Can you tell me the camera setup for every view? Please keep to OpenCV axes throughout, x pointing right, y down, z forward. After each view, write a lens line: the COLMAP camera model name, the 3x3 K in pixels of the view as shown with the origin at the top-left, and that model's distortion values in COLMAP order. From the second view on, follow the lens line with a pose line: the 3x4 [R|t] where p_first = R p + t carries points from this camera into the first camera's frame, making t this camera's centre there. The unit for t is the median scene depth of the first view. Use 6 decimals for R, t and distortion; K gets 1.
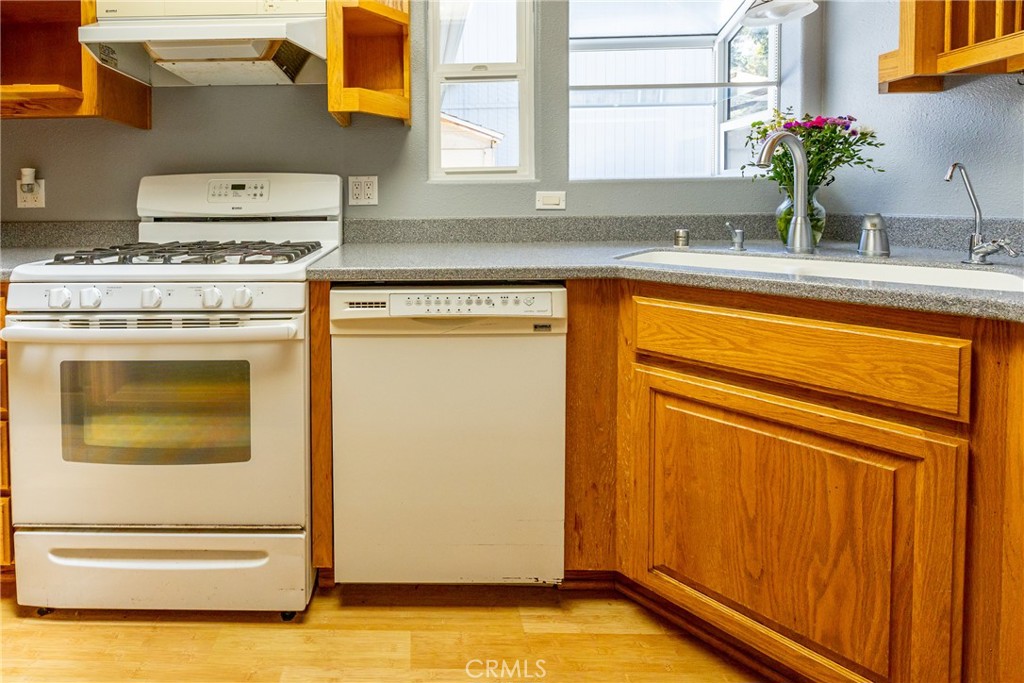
lens RADIAL K [[458.9, 0, 391.5], [0, 458.9, 216.7], [0, 0, 1]] dist [0.001135, -0.000450]
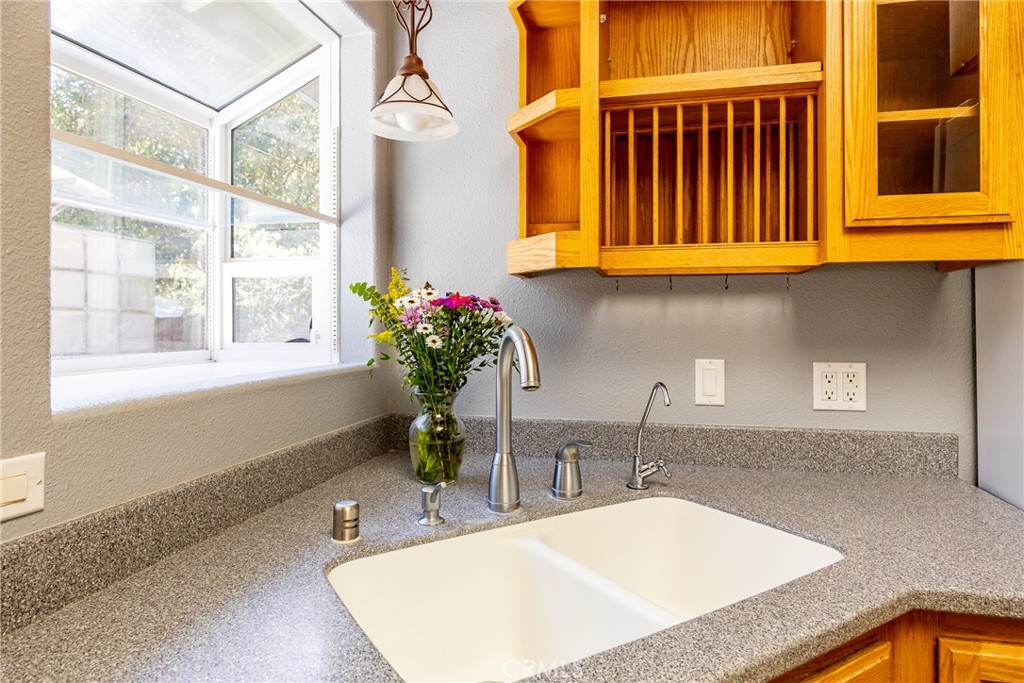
lens RADIAL K [[601.2, 0, 524.8], [0, 601.2, 325.1], [0, 0, 1]] dist [-0.017446, 0.000782]
pose [[0.175482, 0.006639, 0.984460, 0.051953], [0.028508, 0.999524, -0.011822, -0.166752], [-0.984070, 0.030139, 0.175209, 0.798159]]
